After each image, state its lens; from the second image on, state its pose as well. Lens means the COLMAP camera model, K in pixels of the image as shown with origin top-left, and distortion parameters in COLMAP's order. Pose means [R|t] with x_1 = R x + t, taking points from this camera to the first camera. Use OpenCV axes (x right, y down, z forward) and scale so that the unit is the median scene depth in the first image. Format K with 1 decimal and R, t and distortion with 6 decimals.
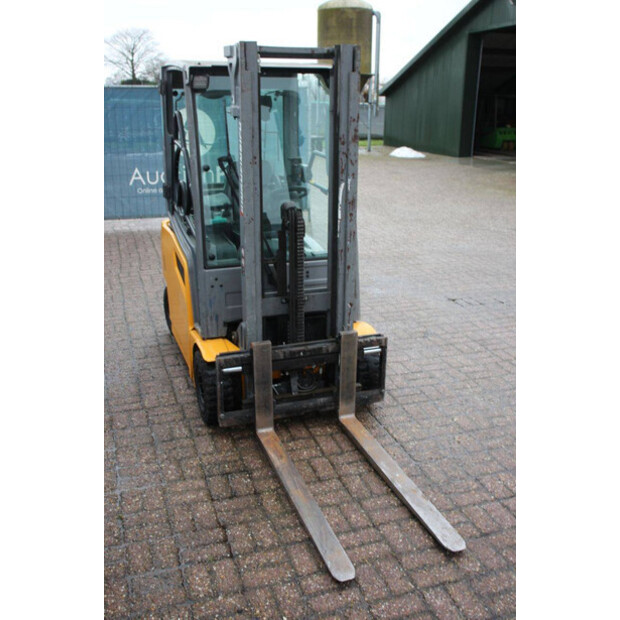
lens RADIAL K [[654.1, 0, 313.1], [0, 654.1, 312.5], [0, 0, 1]] dist [-0.047675, 0.000000]
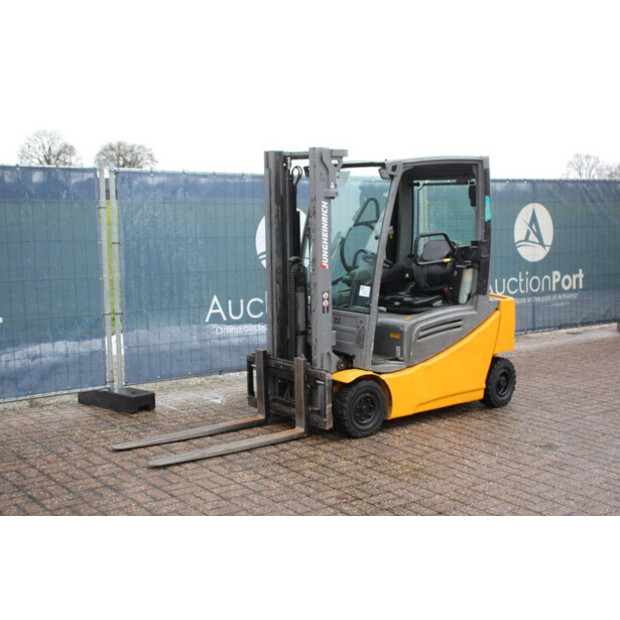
lens RADIAL K [[891.7, 0, 314.6], [0, 891.7, 305.5], [0, 0, 1]] dist [0.051766, 0.000000]
pose [[0.316105, 0.105097, -0.942885, 1.740598], [-0.294359, 0.955663, 0.007837, -0.093965], [0.901904, 0.275070, 0.333026, 0.411711]]
